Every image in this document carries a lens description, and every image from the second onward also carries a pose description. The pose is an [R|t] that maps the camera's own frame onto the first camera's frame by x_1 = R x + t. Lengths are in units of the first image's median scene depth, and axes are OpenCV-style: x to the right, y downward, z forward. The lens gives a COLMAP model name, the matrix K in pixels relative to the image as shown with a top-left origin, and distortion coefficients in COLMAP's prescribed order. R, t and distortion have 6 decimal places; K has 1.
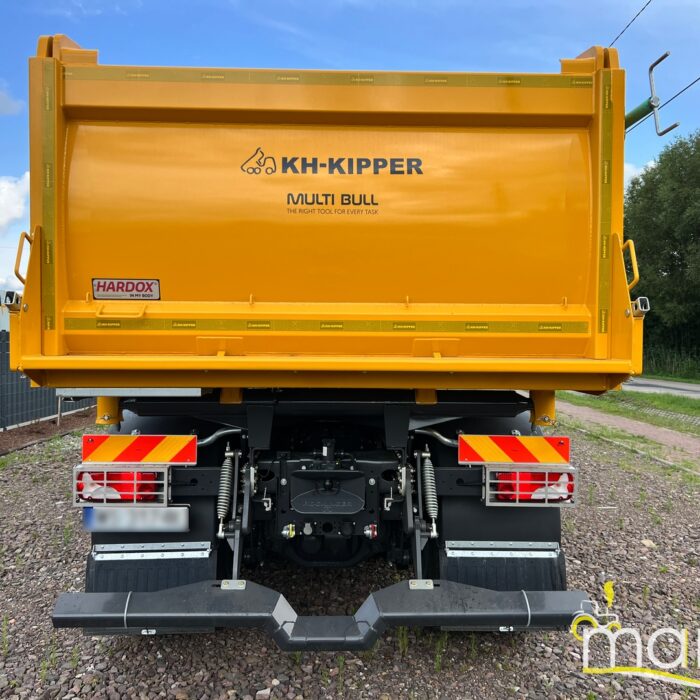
lens RADIAL K [[712.3, 0, 350.0], [0, 712.3, 350.0], [0, 0, 1]] dist [0.116063, -0.214788]
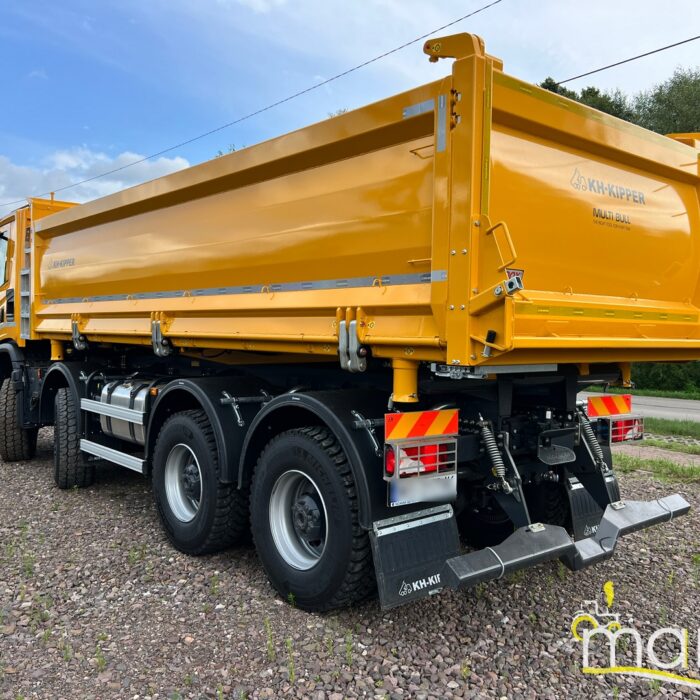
lens RADIAL K [[712.3, 0, 350.0], [0, 712.3, 350.0], [0, 0, 1]] dist [0.116063, -0.214788]
pose [[0.781058, -0.010978, 0.624362, -1.056656], [-0.000266, 0.999840, 0.017913, 0.007070], [-0.624458, -0.014157, 0.780930, 0.237054]]
